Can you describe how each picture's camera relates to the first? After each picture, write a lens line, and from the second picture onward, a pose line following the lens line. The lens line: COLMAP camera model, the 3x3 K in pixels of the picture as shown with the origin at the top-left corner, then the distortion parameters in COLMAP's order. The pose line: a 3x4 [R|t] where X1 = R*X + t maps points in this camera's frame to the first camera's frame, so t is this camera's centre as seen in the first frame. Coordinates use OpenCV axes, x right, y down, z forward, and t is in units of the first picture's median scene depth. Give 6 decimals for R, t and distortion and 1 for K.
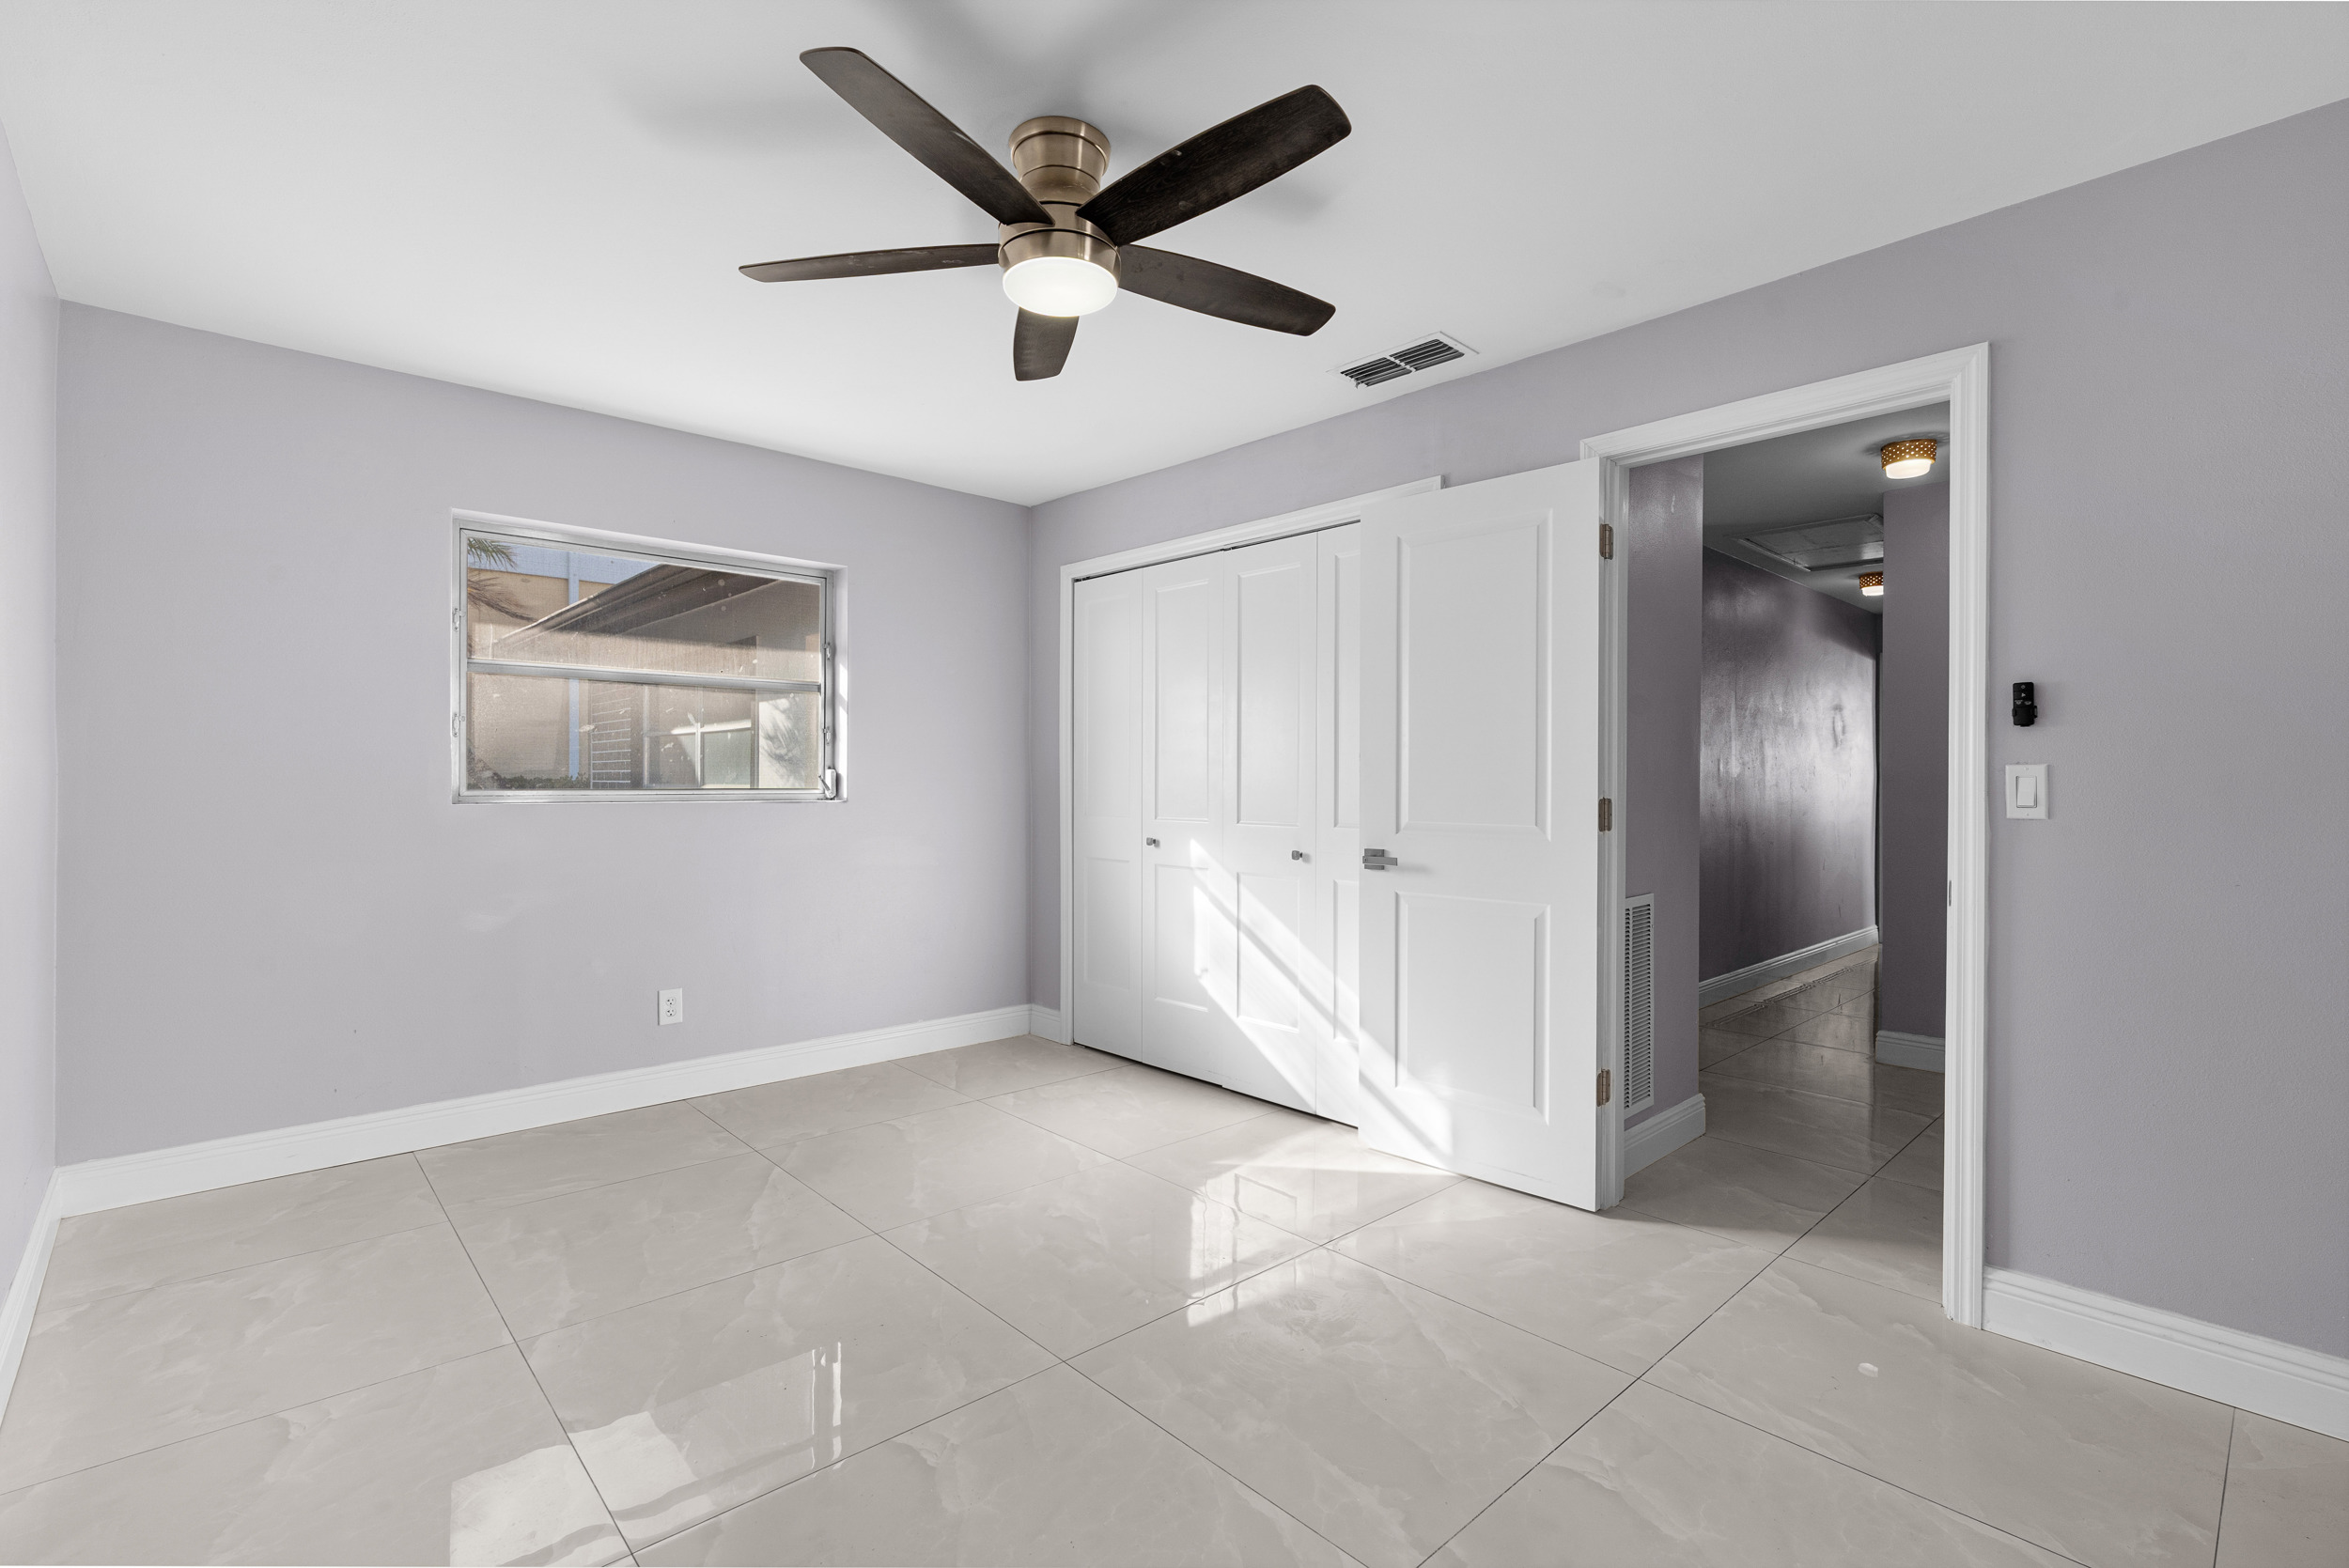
lens RADIAL K [[1063.1, 0, 1170.2], [0, 1063.1, 789.1], [0, 0, 1]] dist [-0.013360, 0.006449]
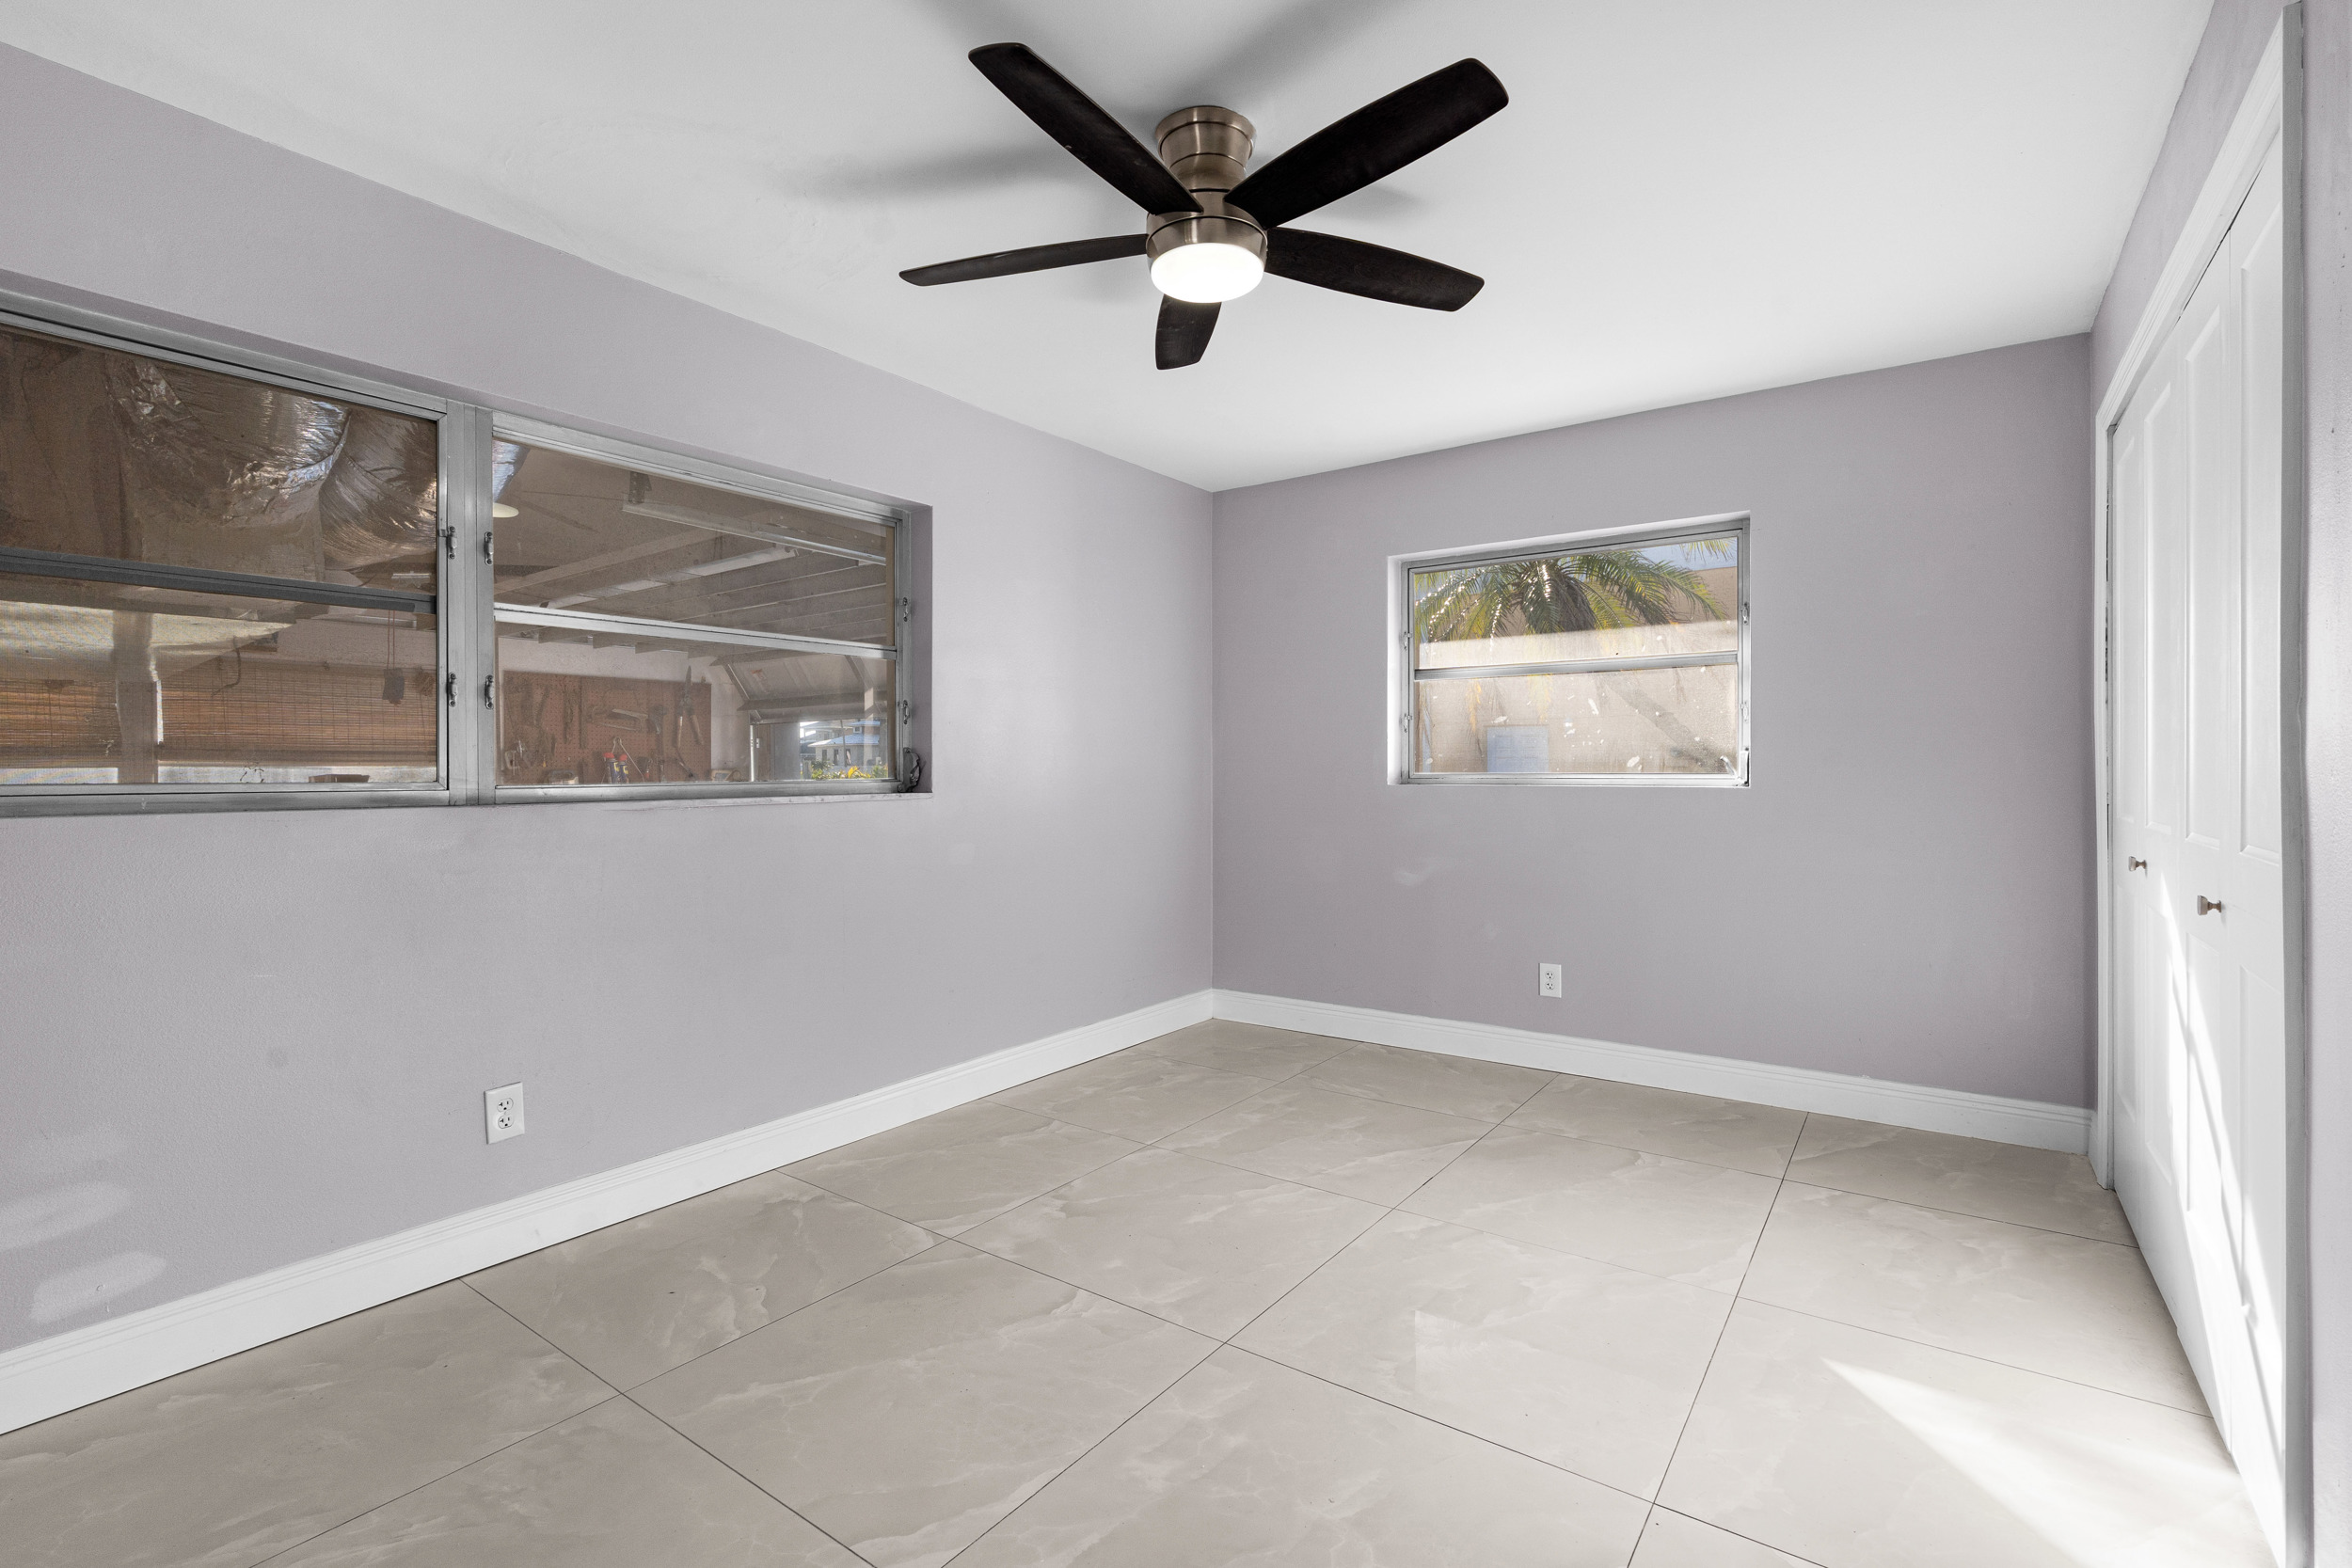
lens RADIAL K [[1072.1, 0, 1168.5], [0, 1072.1, 778.8], [0, 0, 1]] dist [-0.008987, -0.000099]
pose [[0.193751, 0.004125, -0.981042, 0.577197], [0.000021, 0.999991, 0.004208, 0.001426], [0.981051, -0.000836, 0.193749, 0.493957]]
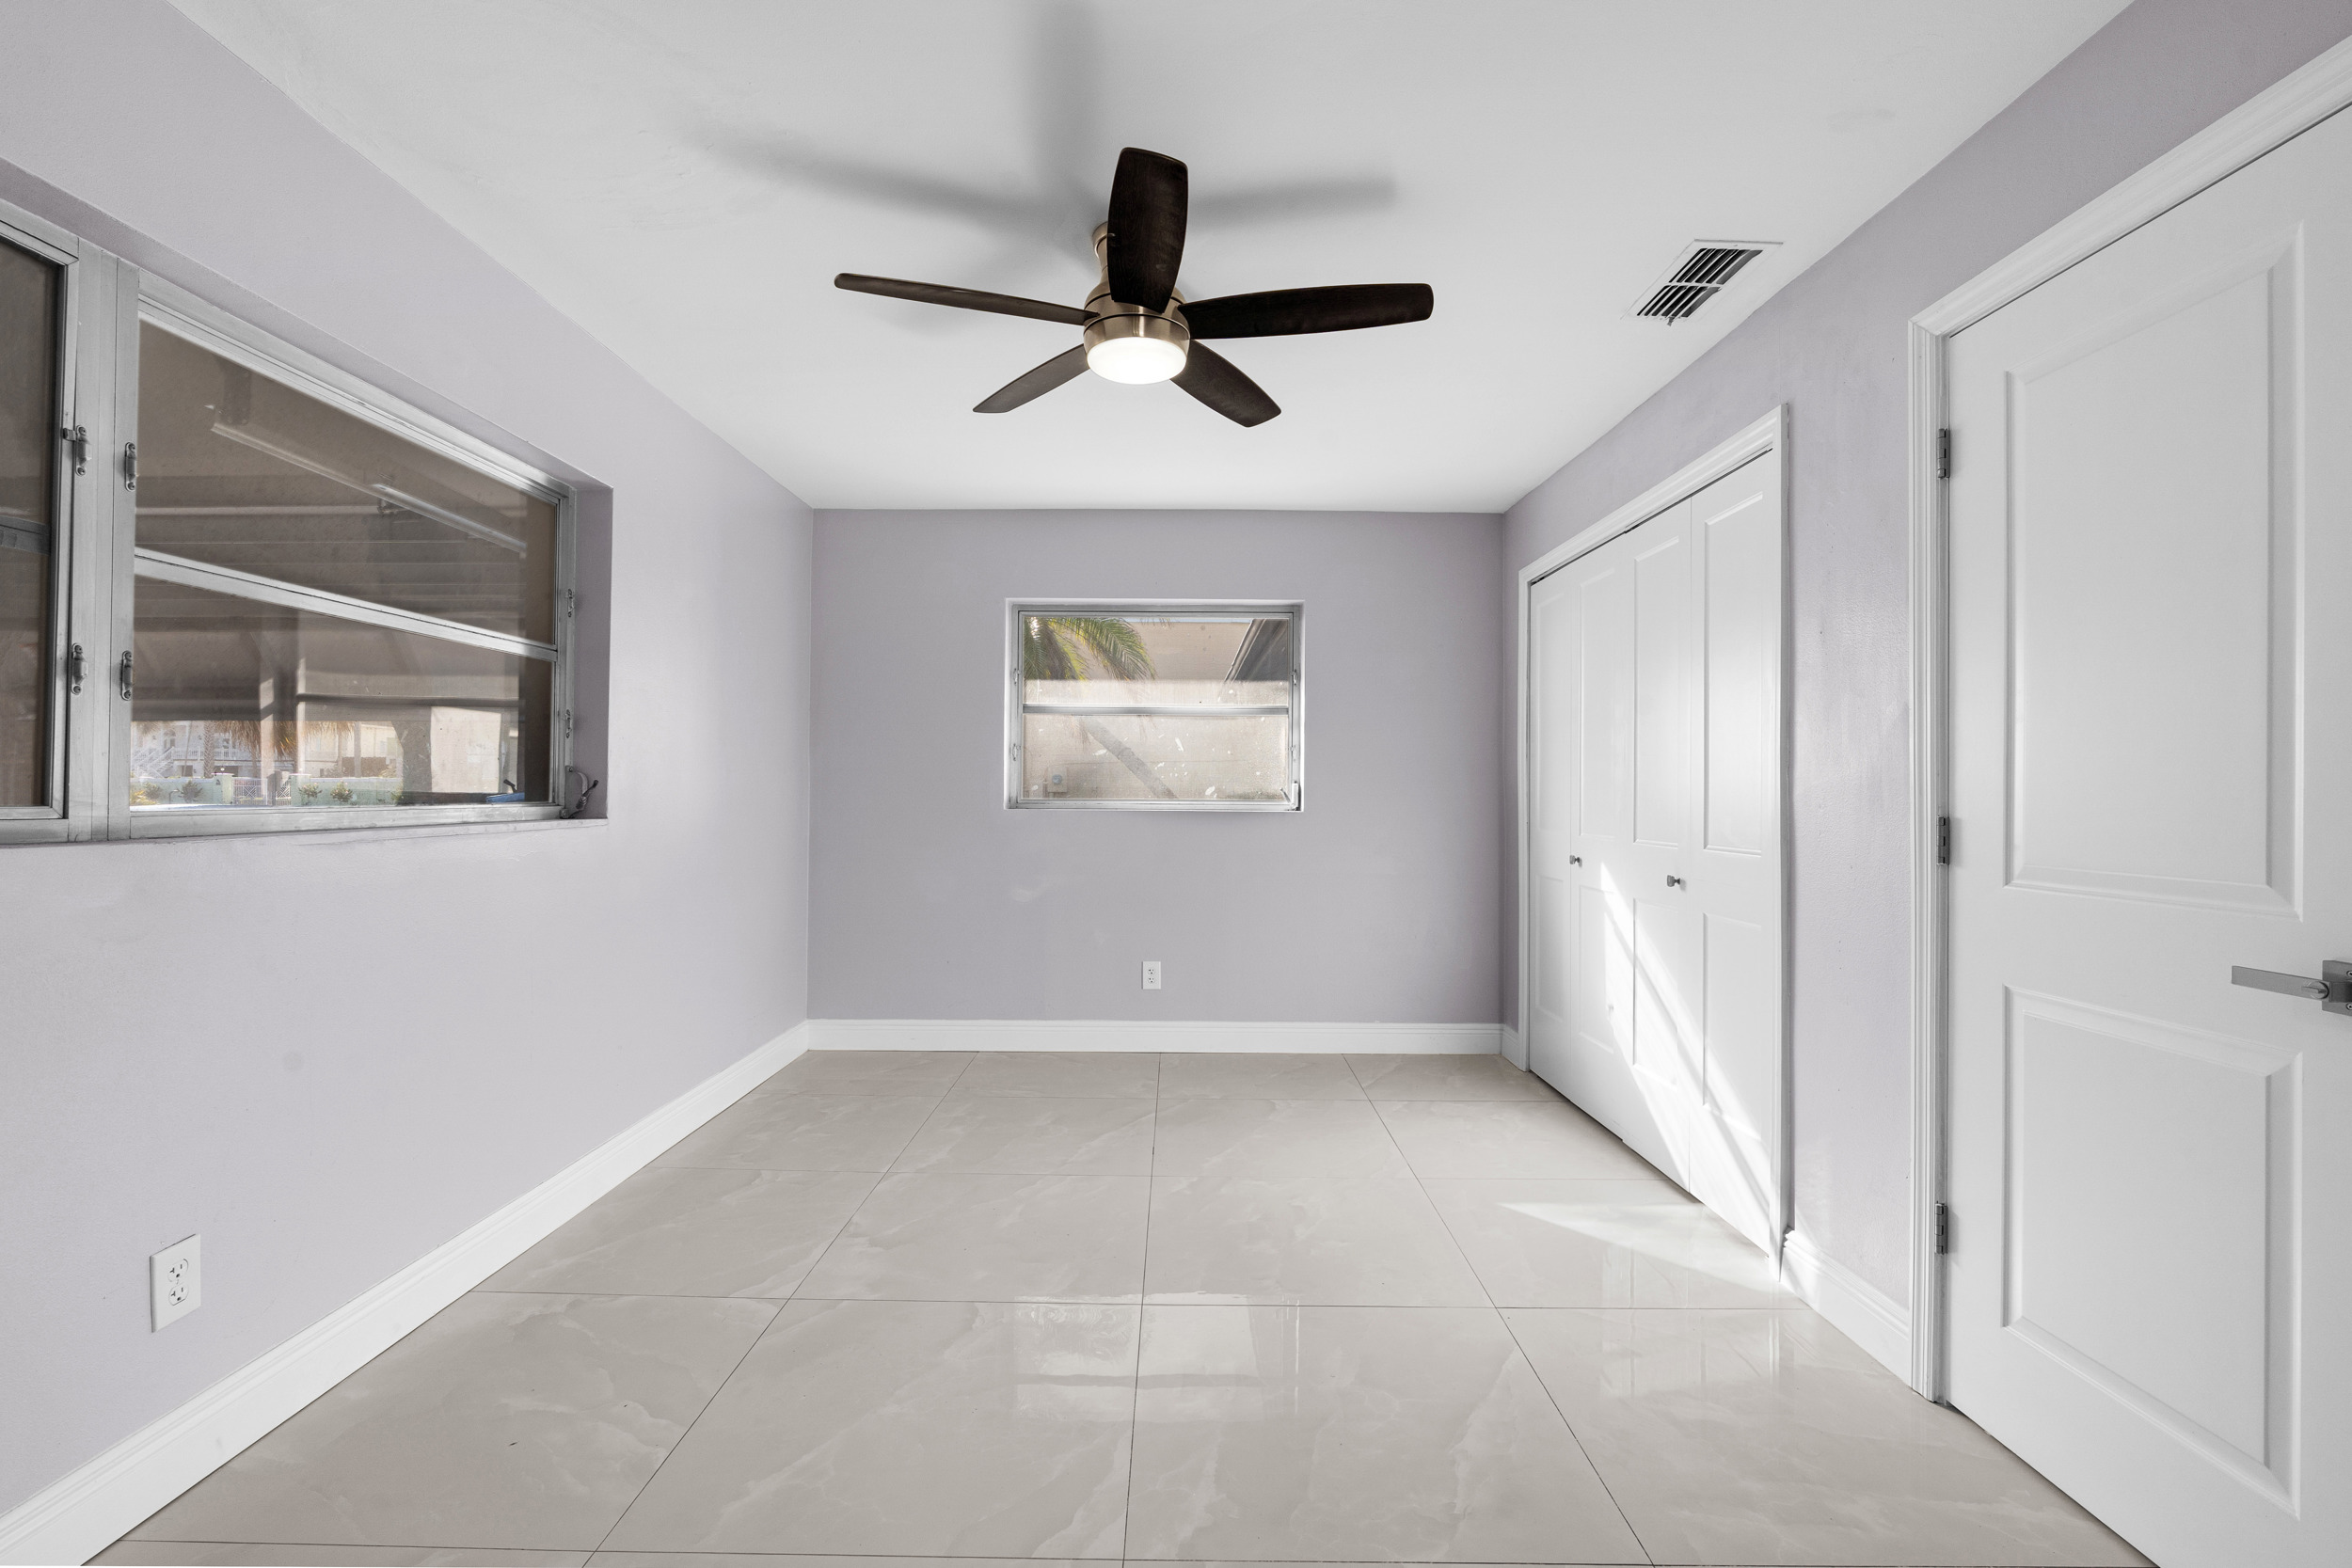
lens RADIAL K [[1064.4, 0, 1171.7], [0, 1064.4, 789.1], [0, 0, 1]] dist [-0.013360, 0.006449]
pose [[0.732379, -0.001819, -0.680894, 0.457657], [-0.006692, 0.999929, -0.009870, -0.000147], [0.680864, 0.011785, 0.732315, 0.120562]]
